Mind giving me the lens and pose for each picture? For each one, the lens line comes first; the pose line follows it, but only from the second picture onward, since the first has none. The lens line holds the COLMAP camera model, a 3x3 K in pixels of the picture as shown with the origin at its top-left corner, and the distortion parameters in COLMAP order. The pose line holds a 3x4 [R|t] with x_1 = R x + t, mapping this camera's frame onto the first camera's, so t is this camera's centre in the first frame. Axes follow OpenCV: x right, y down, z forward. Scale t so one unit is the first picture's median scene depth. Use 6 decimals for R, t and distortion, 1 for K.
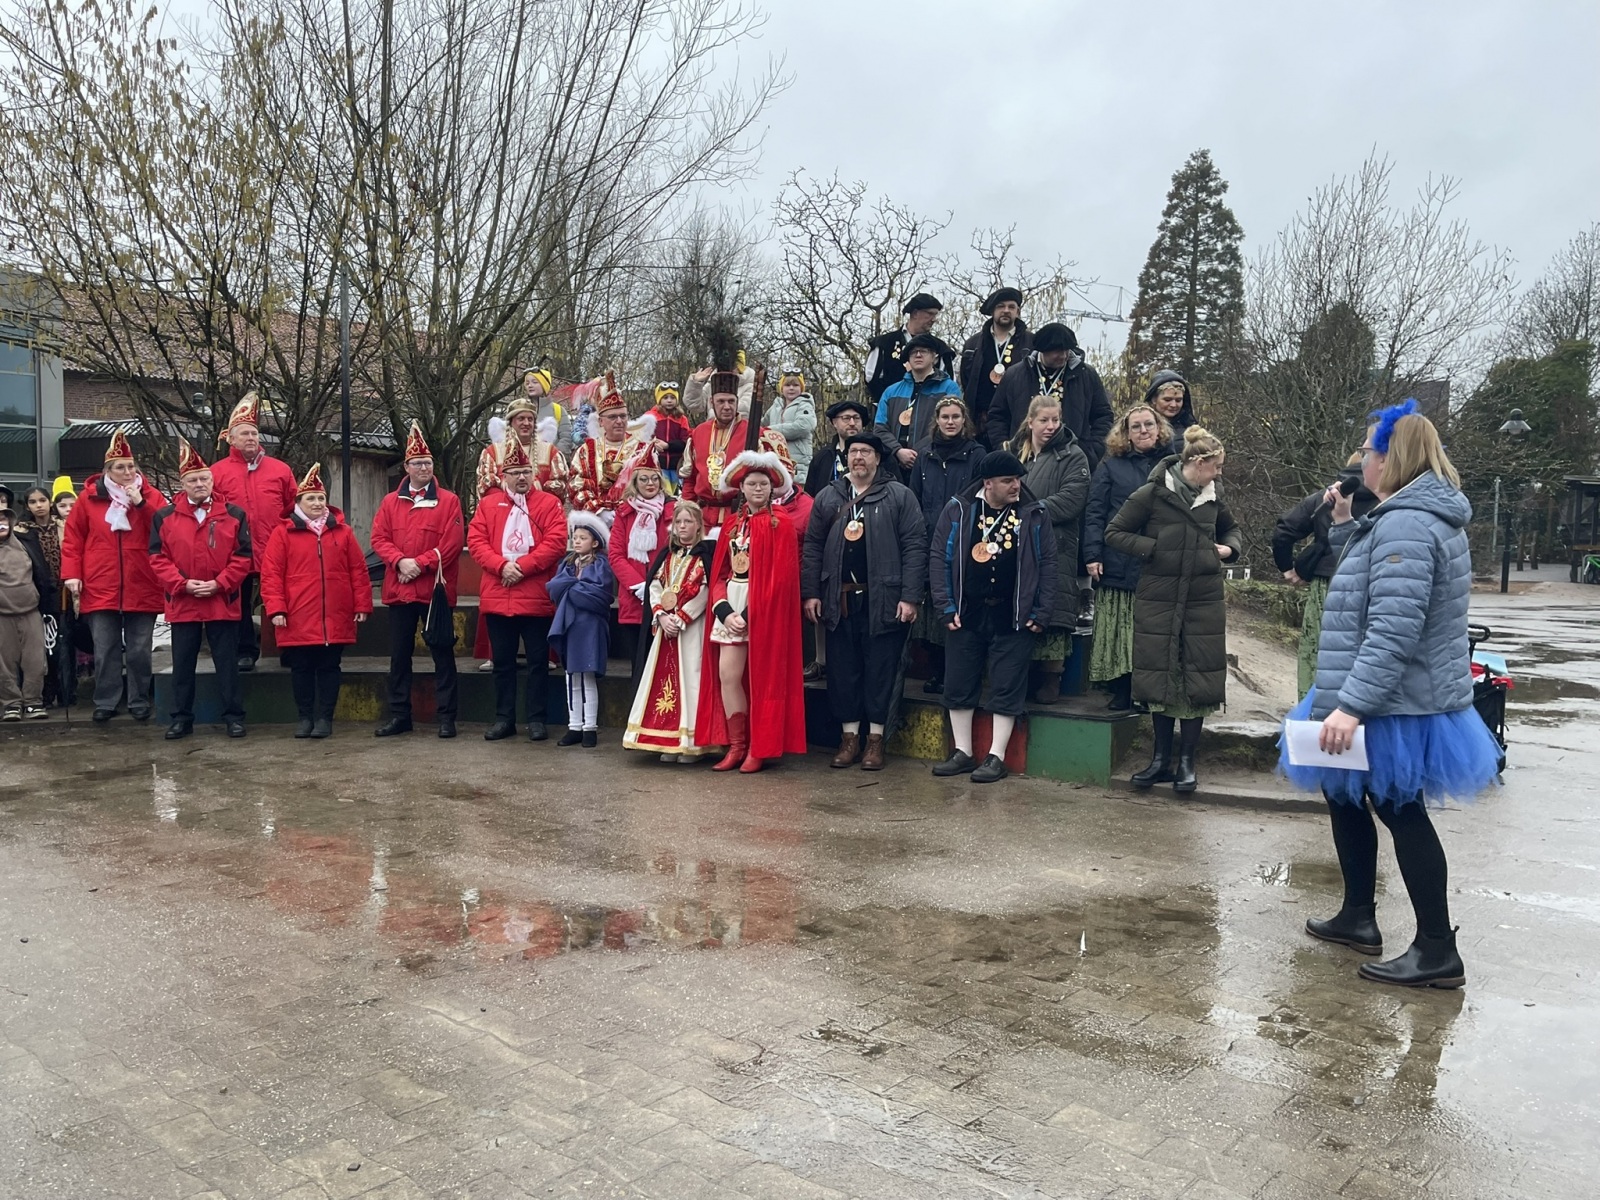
lens RADIAL K [[1273.8, 0, 729.5], [0, 1273.8, 603.9], [0, 0, 1]] dist [0.000924, -0.003815]
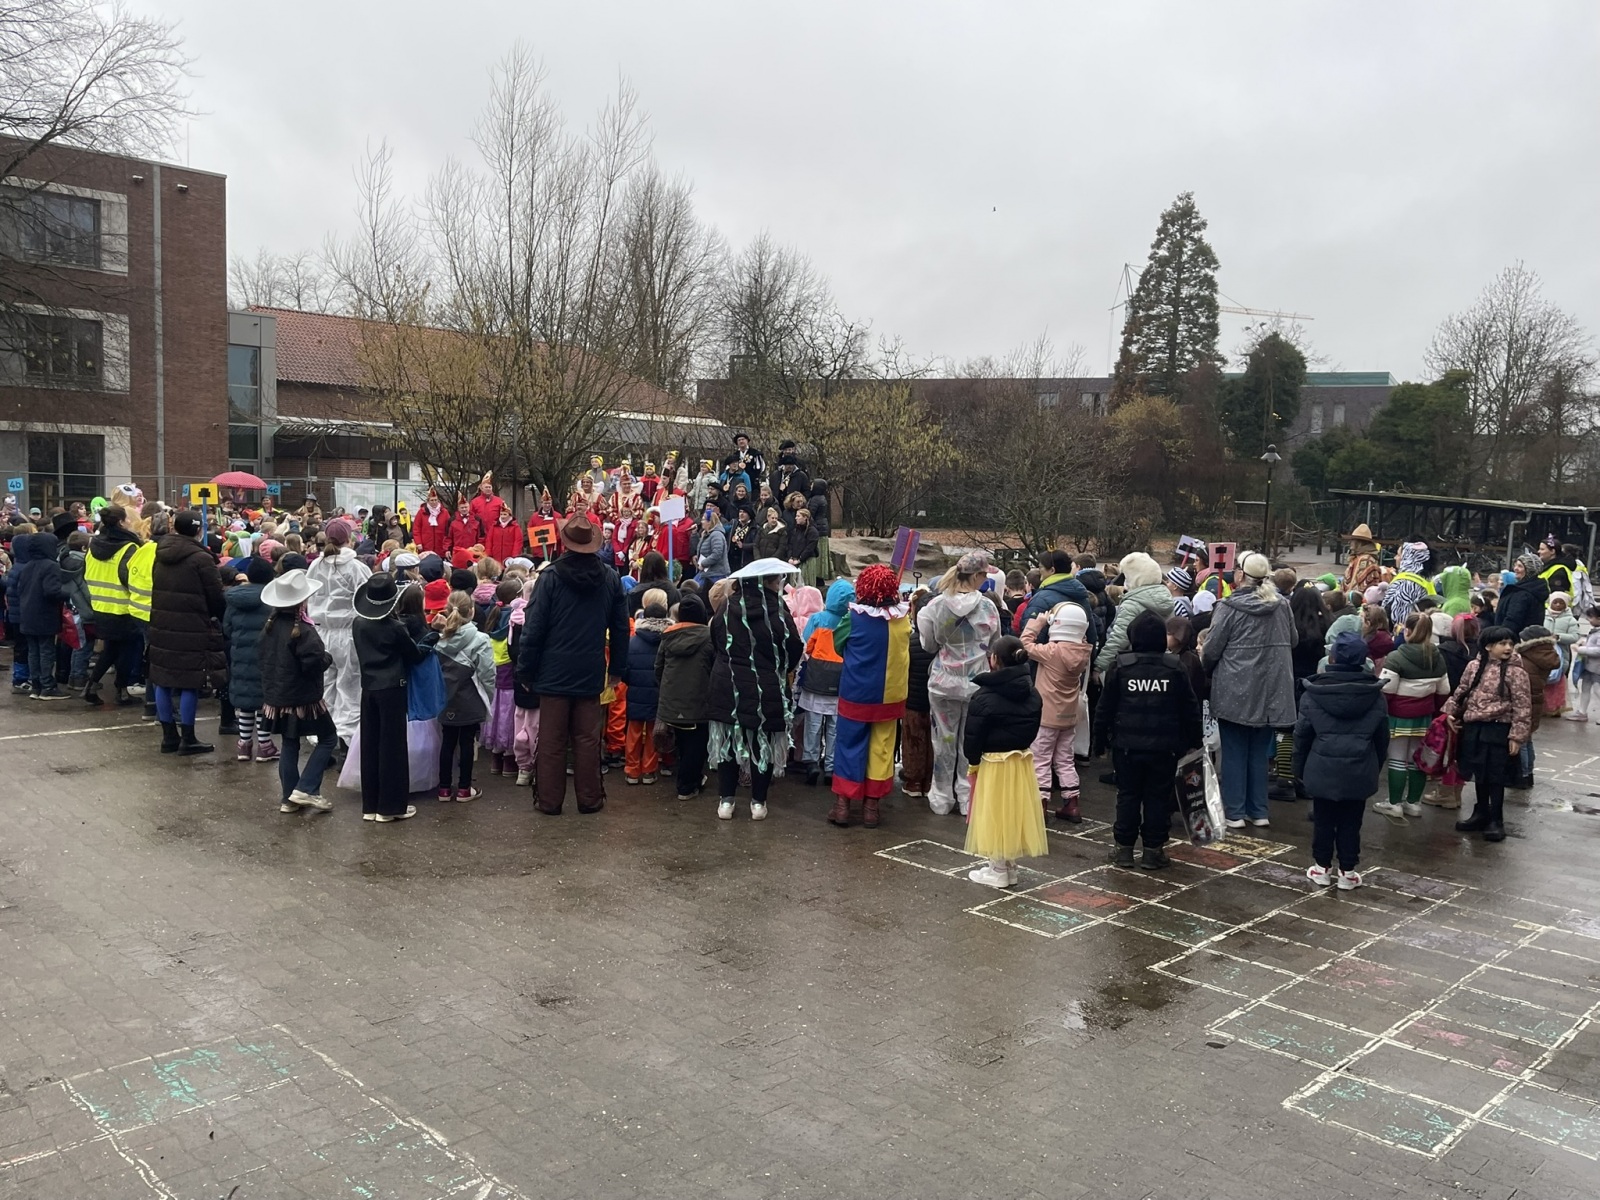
lens RADIAL K [[1268.3, 0, 800.0], [0, 1268.3, 600.0], [0, 0, 1]] dist [0.050062, -0.087588]
pose [[0.999581, 0.022729, -0.017942, 0.042147], [-0.022292, 0.999458, 0.024211, 0.001997], [0.018483, -0.023801, 0.999546, -0.208142]]
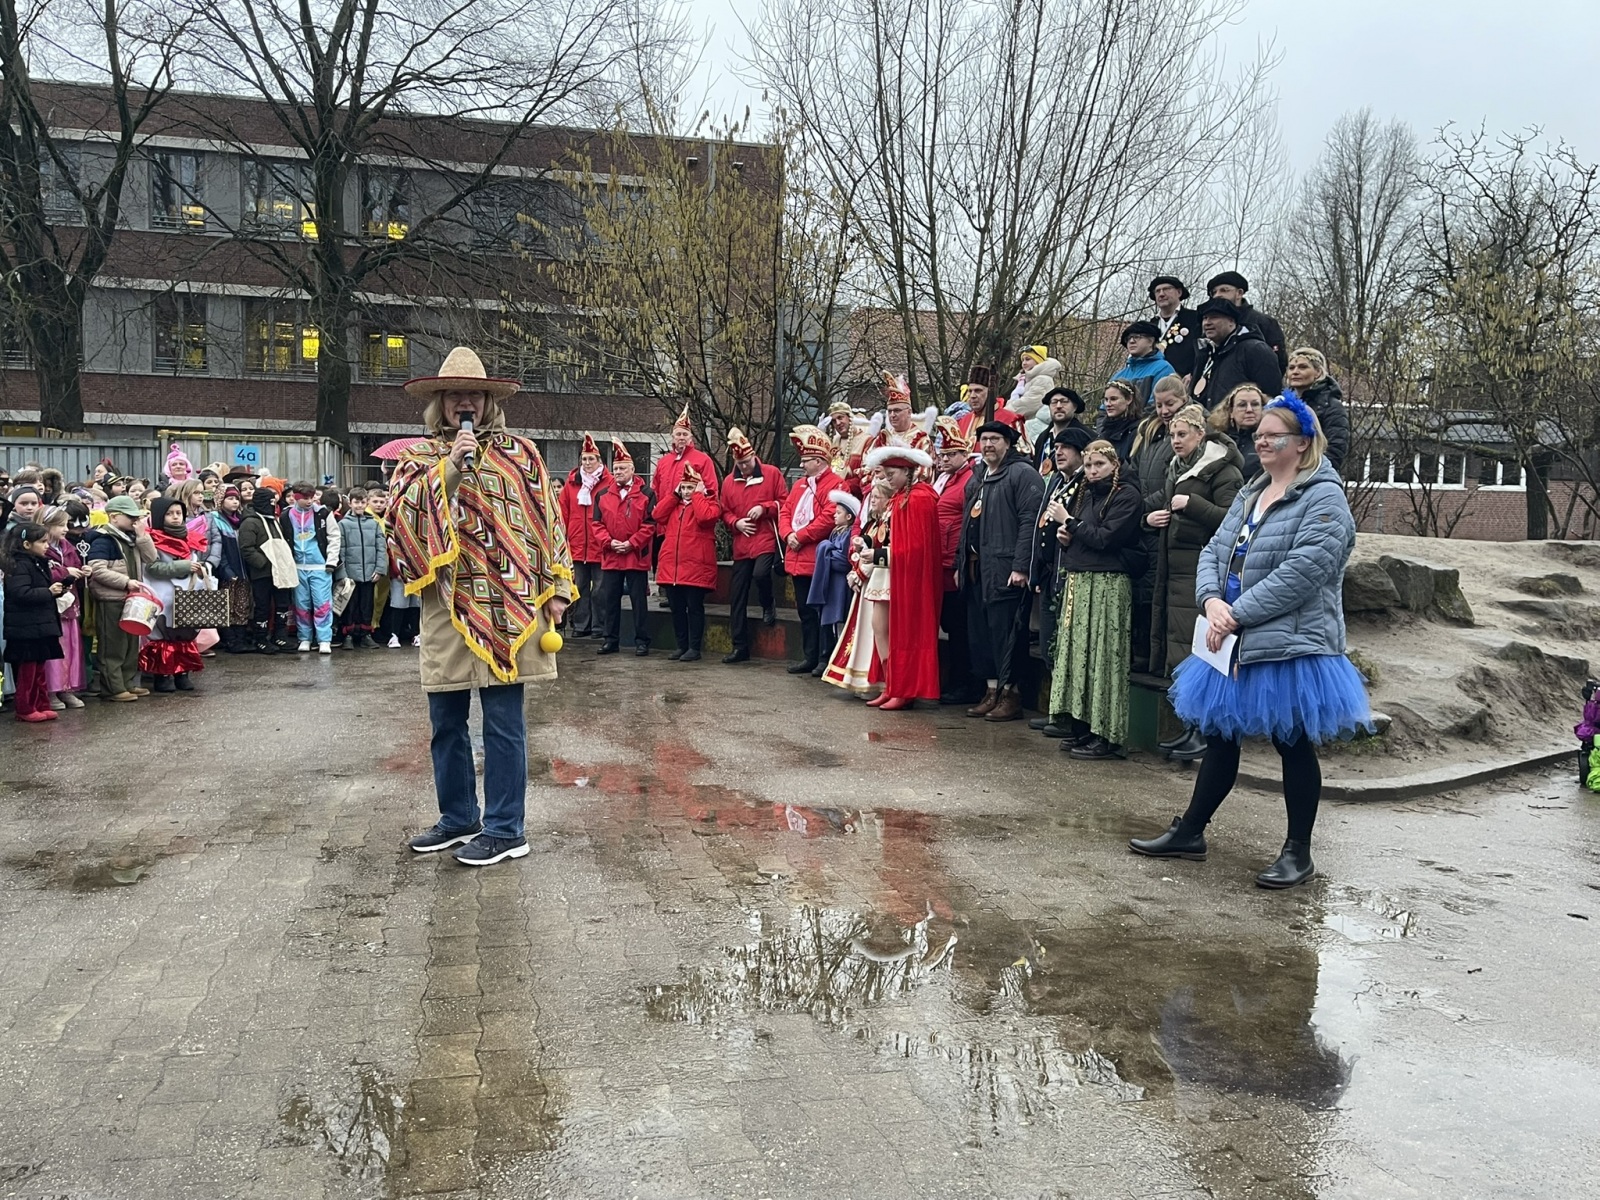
lens RADIAL K [[1236.9, 0, 800.0], [0, 1236.9, 600.0], [0, 0, 1]] dist [0.003719, 0.000946]
pose [[0.827736, 0.050230, -0.558865, 0.064880], [-0.044947, 0.998720, 0.023193, 0.000783], [0.559315, 0.005922, 0.828934, -0.001532]]
